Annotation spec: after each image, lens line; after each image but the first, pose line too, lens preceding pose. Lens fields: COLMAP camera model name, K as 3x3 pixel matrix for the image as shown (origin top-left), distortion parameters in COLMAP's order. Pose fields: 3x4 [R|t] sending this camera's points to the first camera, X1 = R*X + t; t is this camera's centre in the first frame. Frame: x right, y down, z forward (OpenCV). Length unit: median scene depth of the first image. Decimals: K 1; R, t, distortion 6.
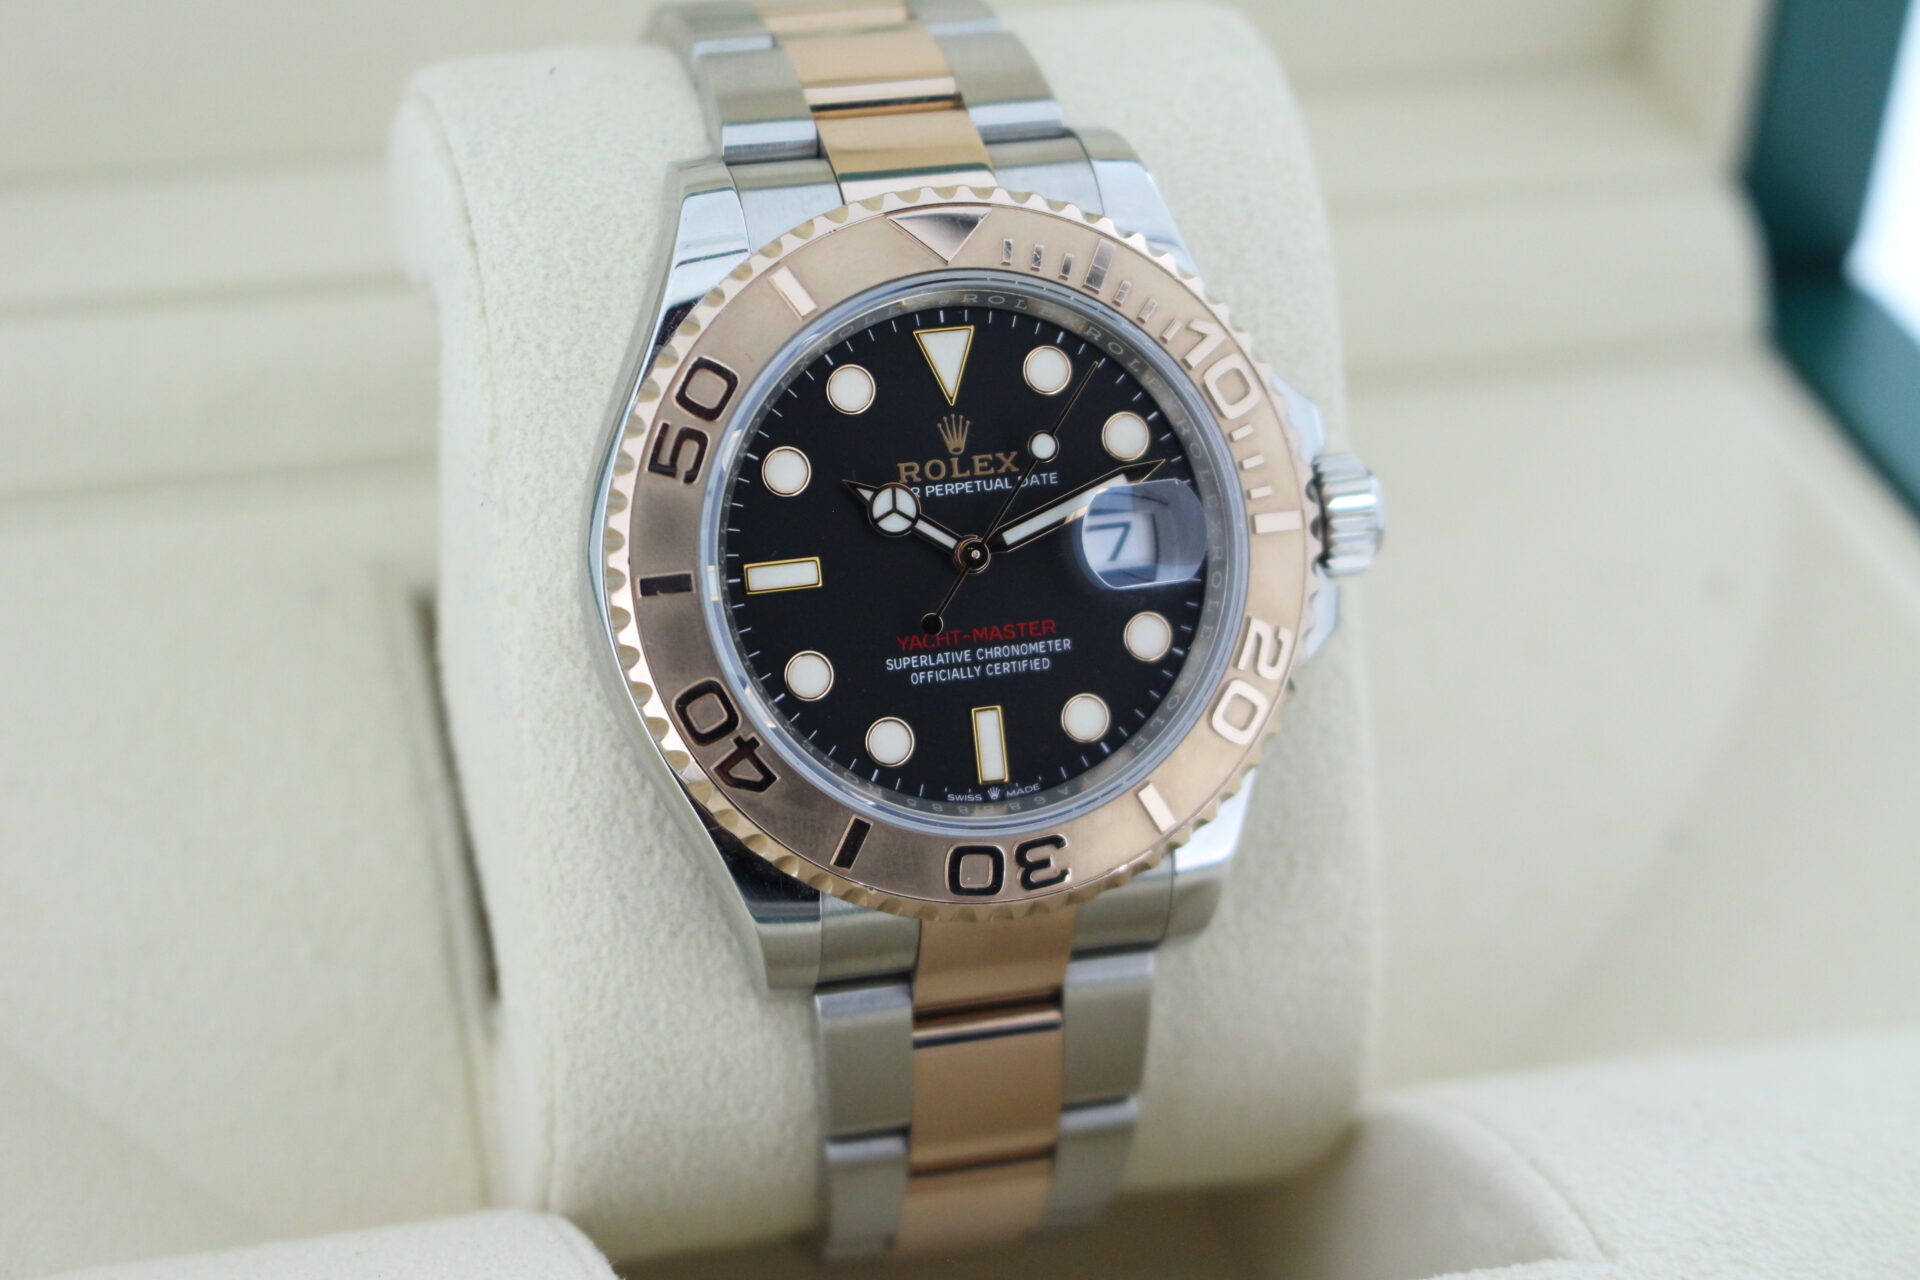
lens RADIAL K [[4418.7, 0, 961.3], [0, 4418.7, 663.1], [0, 0, 1]] dist [0.040551, -0.144914]
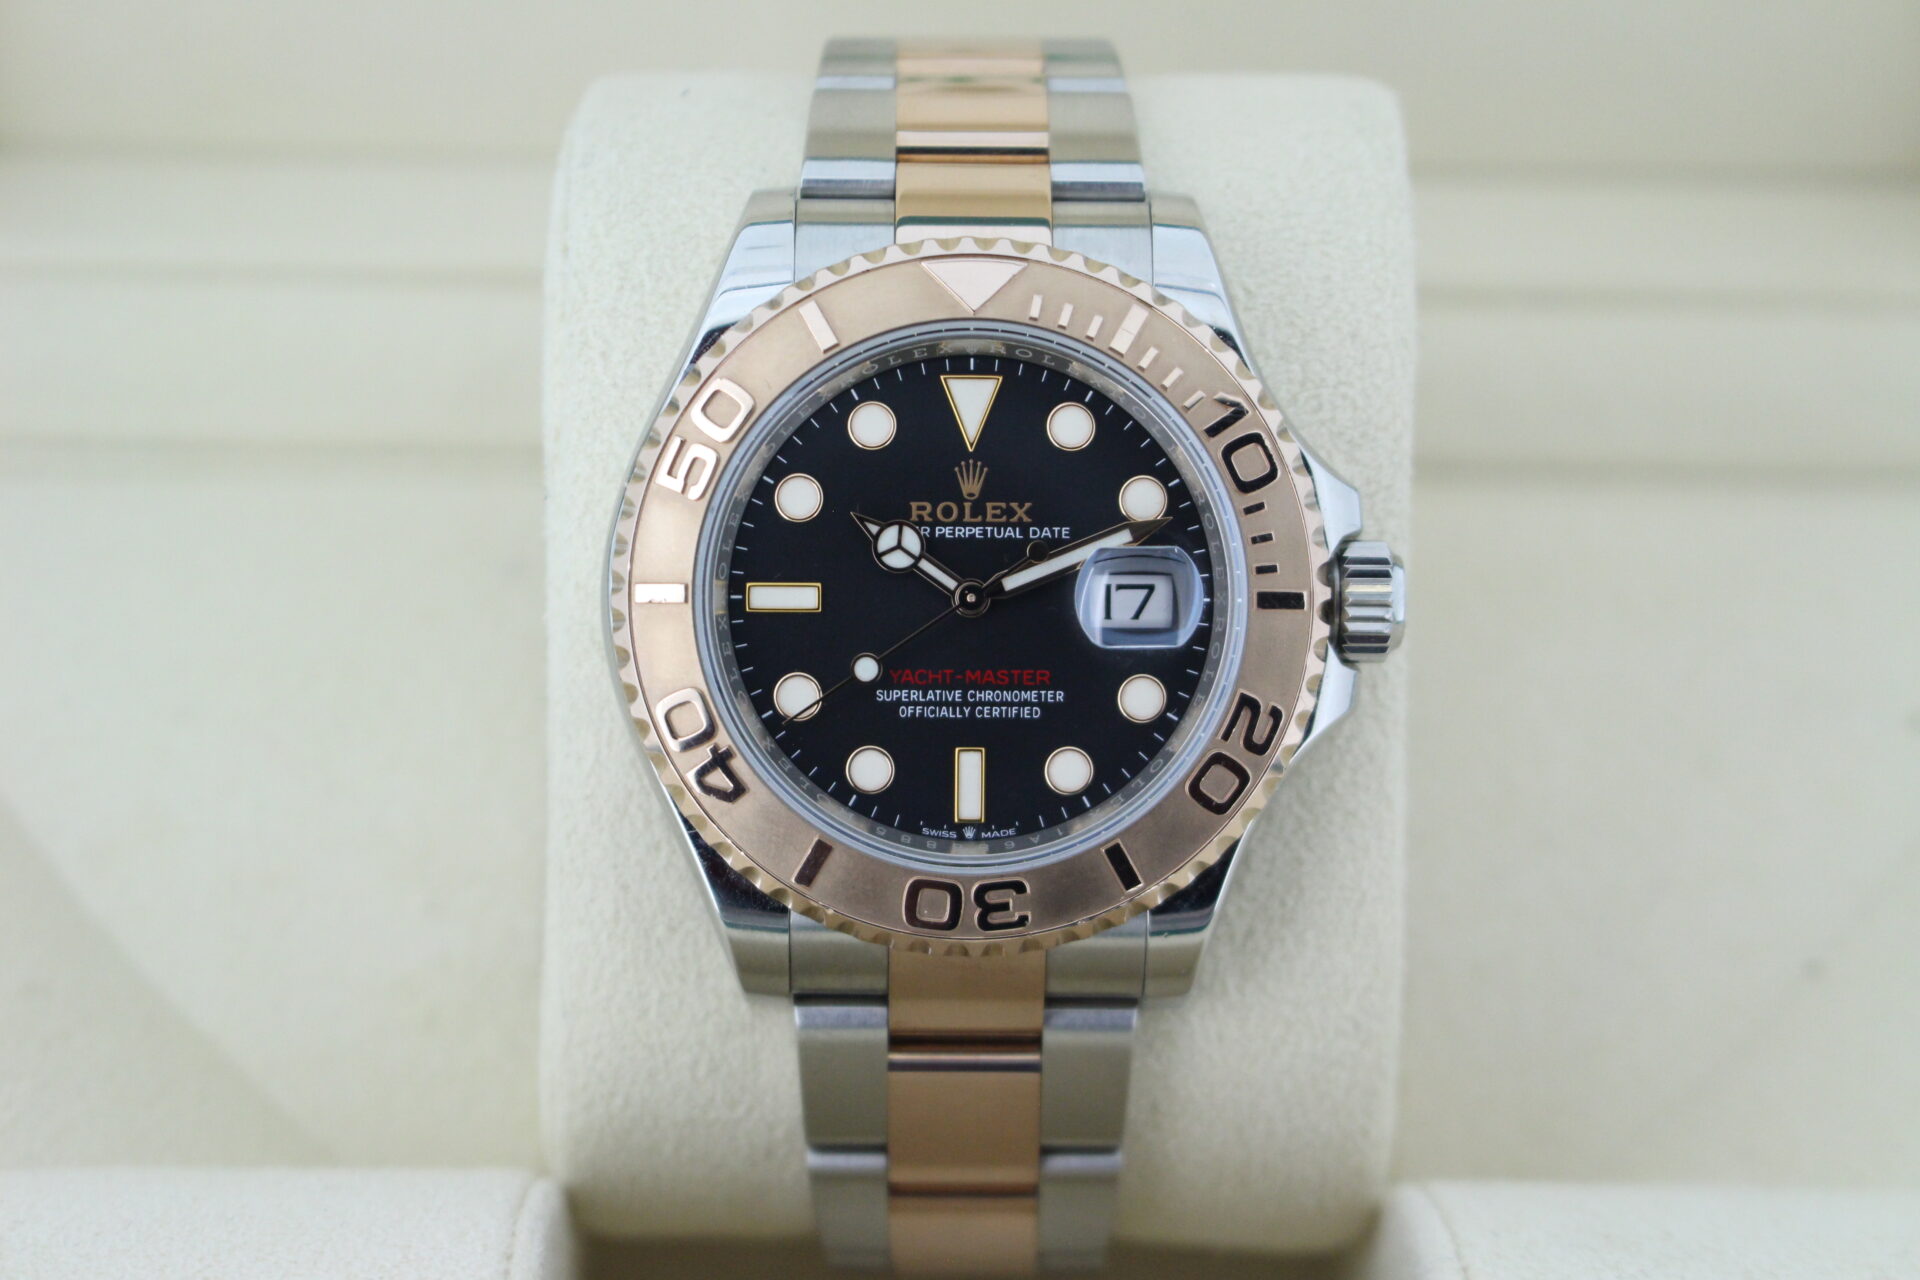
lens RADIAL K [[4418.7, 0, 961.3], [0, 4418.7, 663.1], [0, 0, 1]] dist [0.040551, -0.144914]
pose [[0.964051, 0.116460, -0.238835, 0.245432], [-0.116679, 0.993081, 0.013271, -0.022827], [0.238728, 0.015073, 0.970969, 0.005800]]
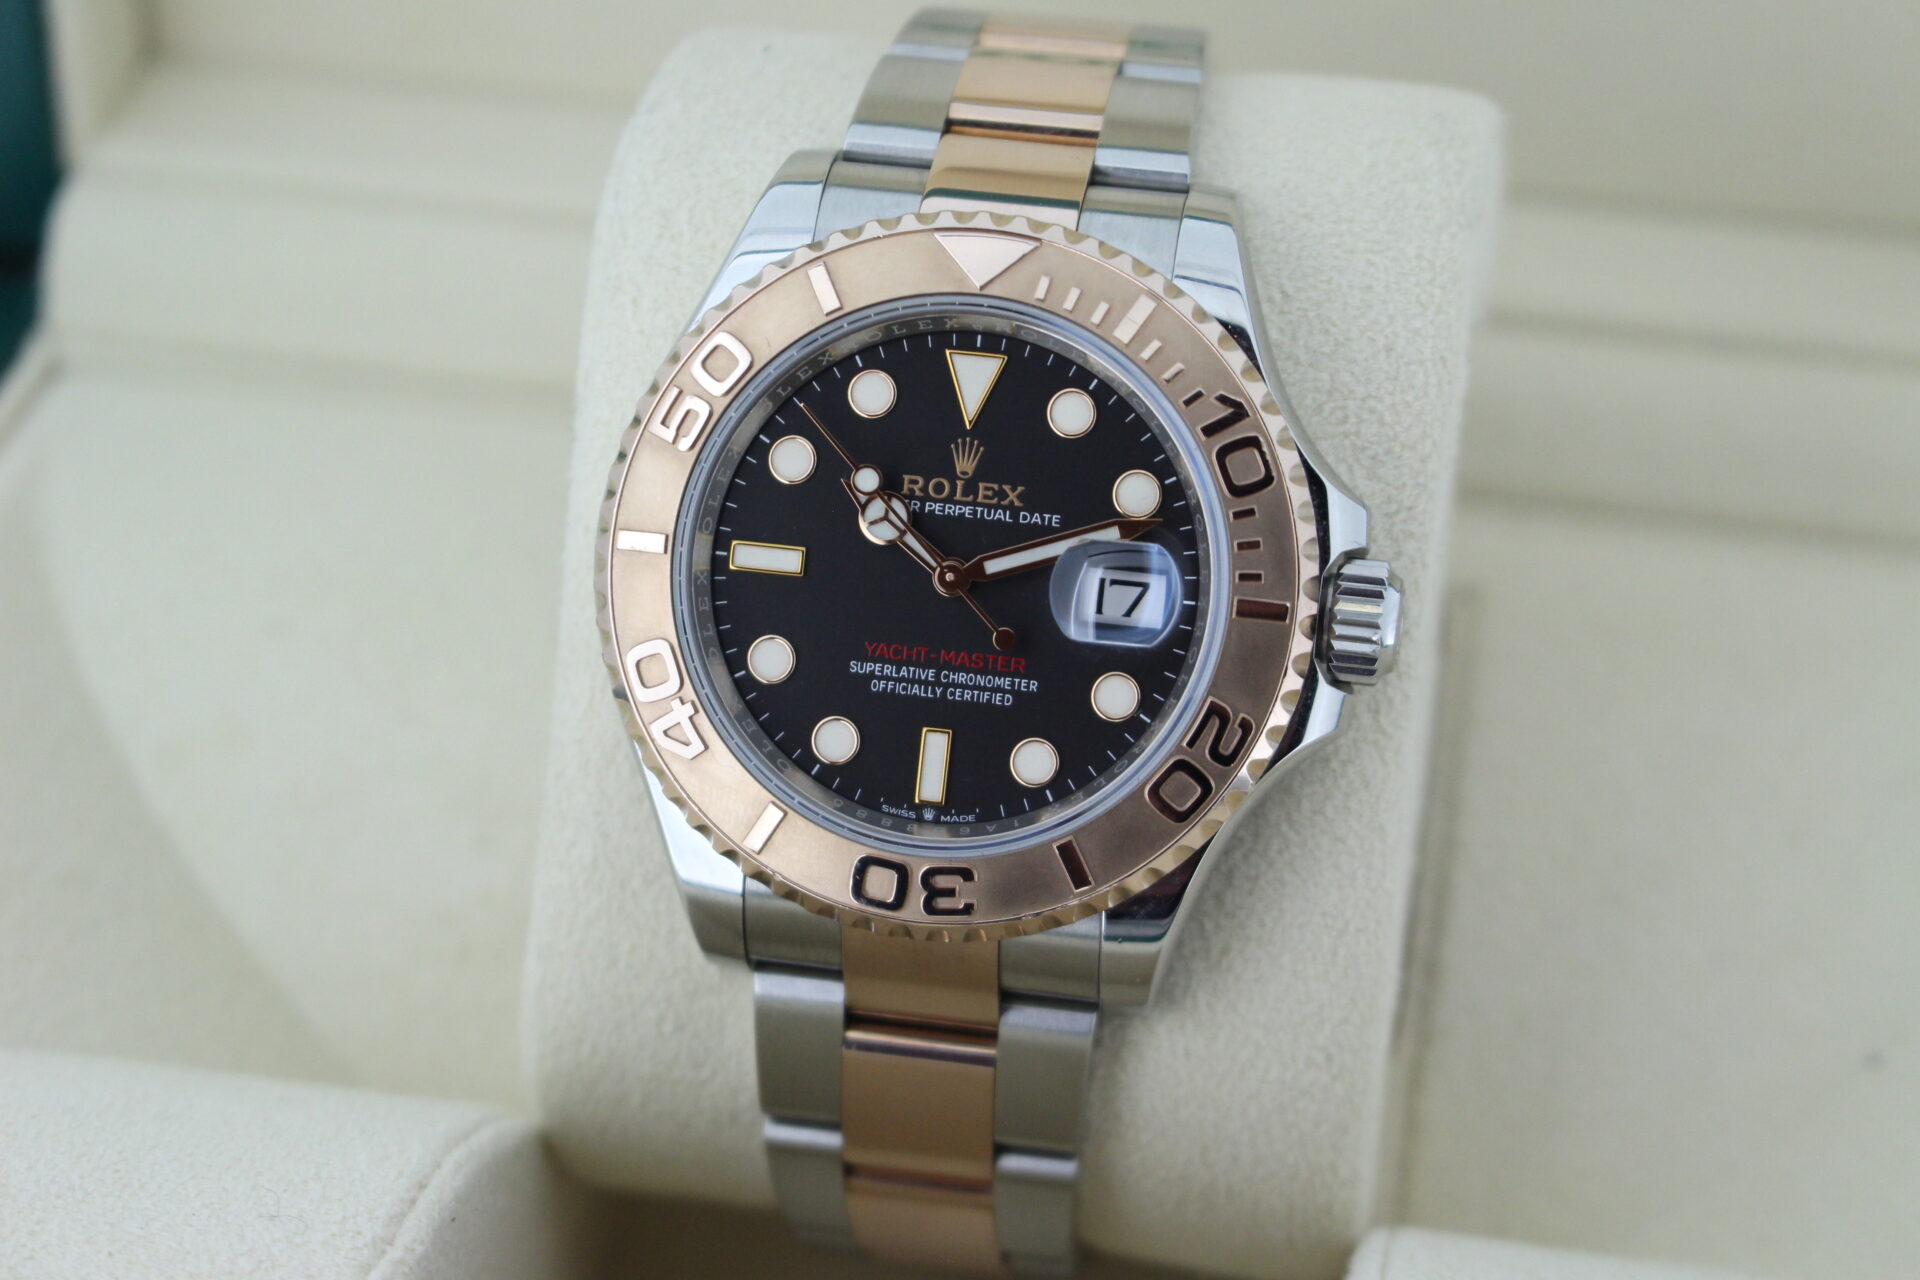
lens RADIAL K [[4418.7, 0, 961.3], [0, 4418.7, 663.1], [0, 0, 1]] dist [0.040551, -0.144914]
pose [[0.898975, 0.209199, -0.384811, 0.394319], [-0.213216, 0.976456, 0.032739, -0.038729], [0.382600, 0.052616, 0.922415, 0.072542]]
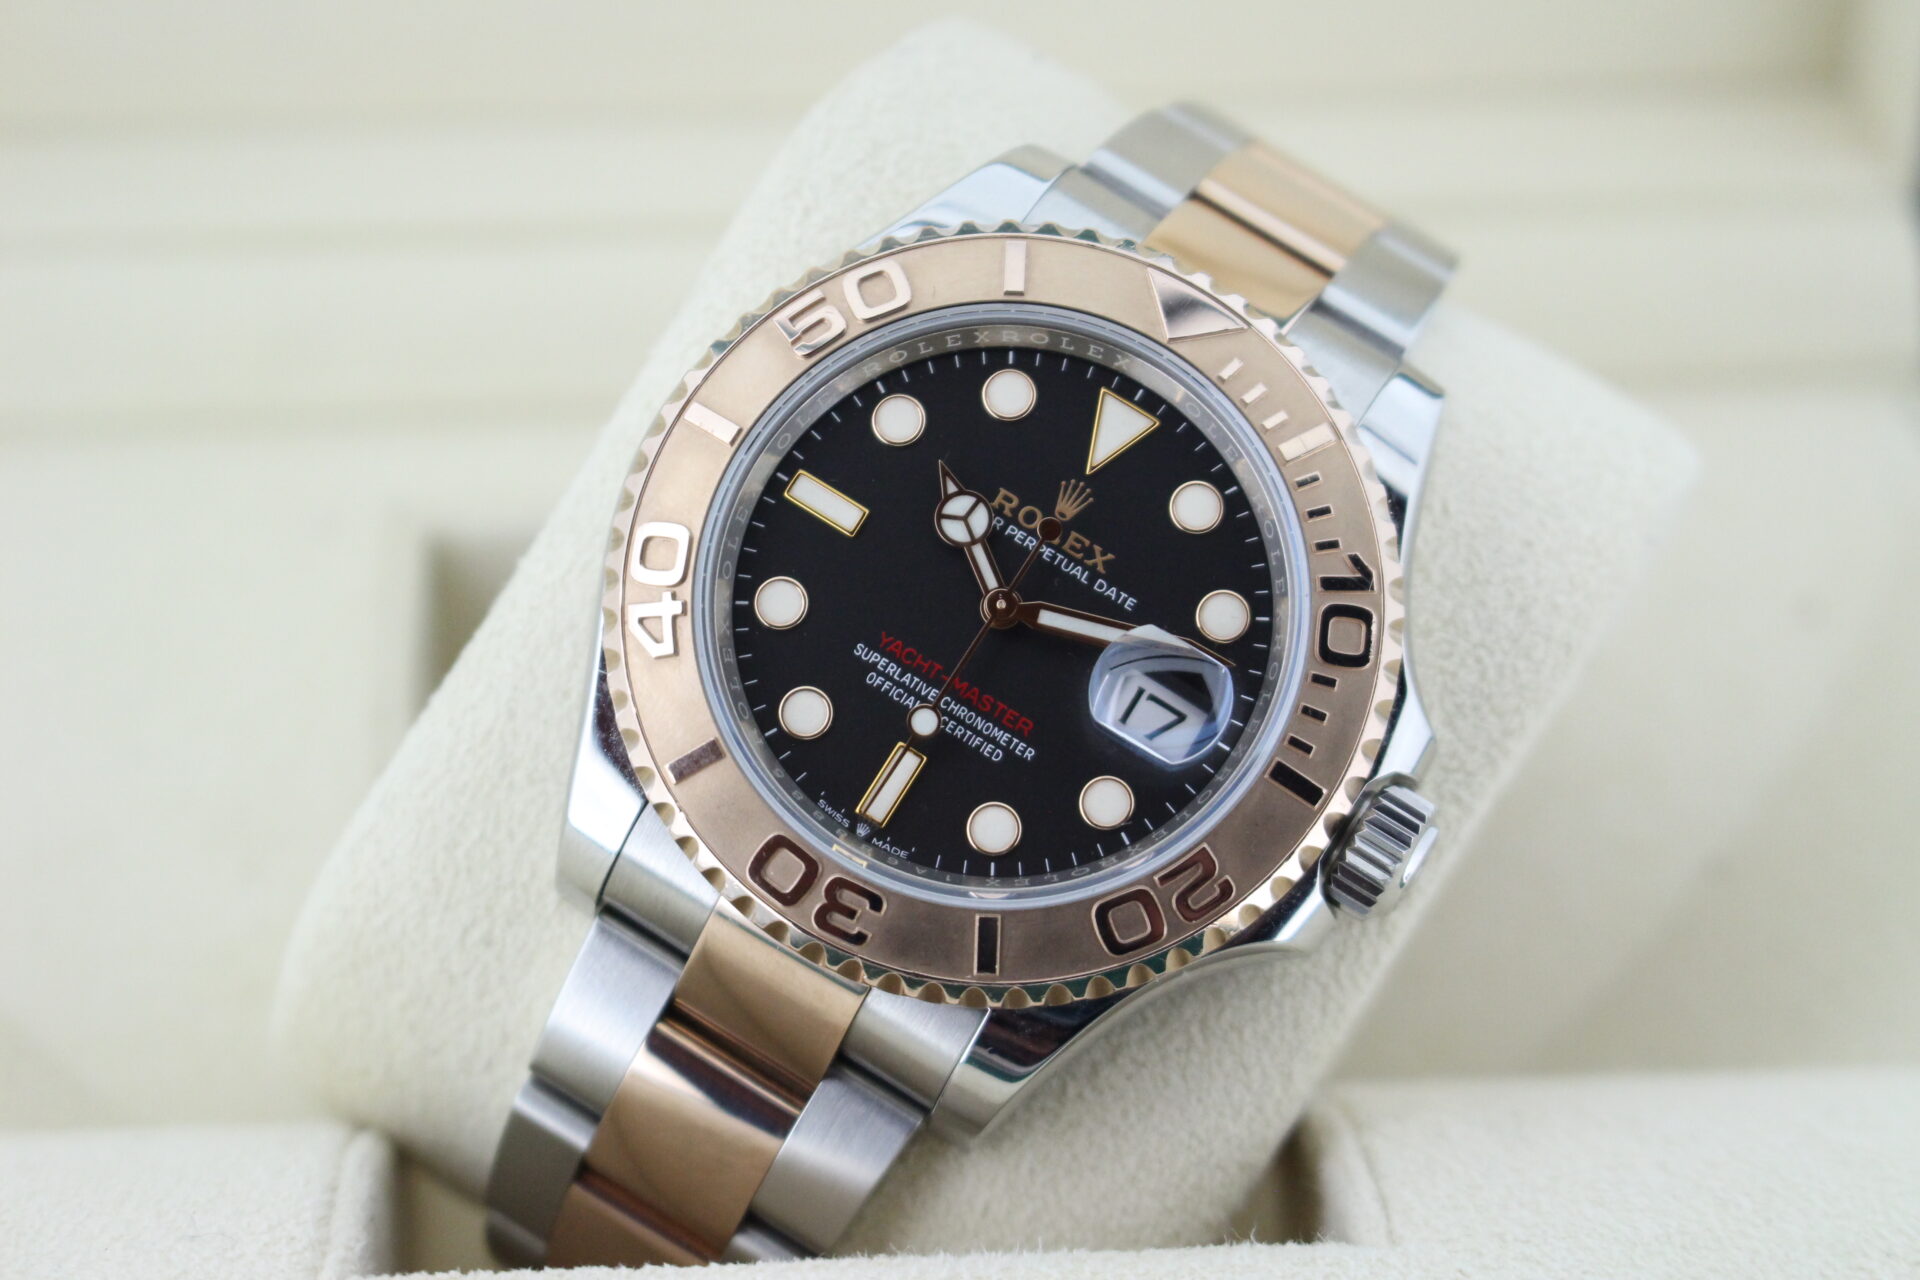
lens RADIAL K [[4418.7, 0, 961.3], [0, 4418.7, 663.1], [0, 0, 1]] dist [0.040551, -0.144914]
pose [[0.750203, 0.545227, -0.374063, 0.344961], [-0.621682, 0.774297, -0.118215, 0.097925], [0.225182, 0.321234, 0.919838, 0.155086]]
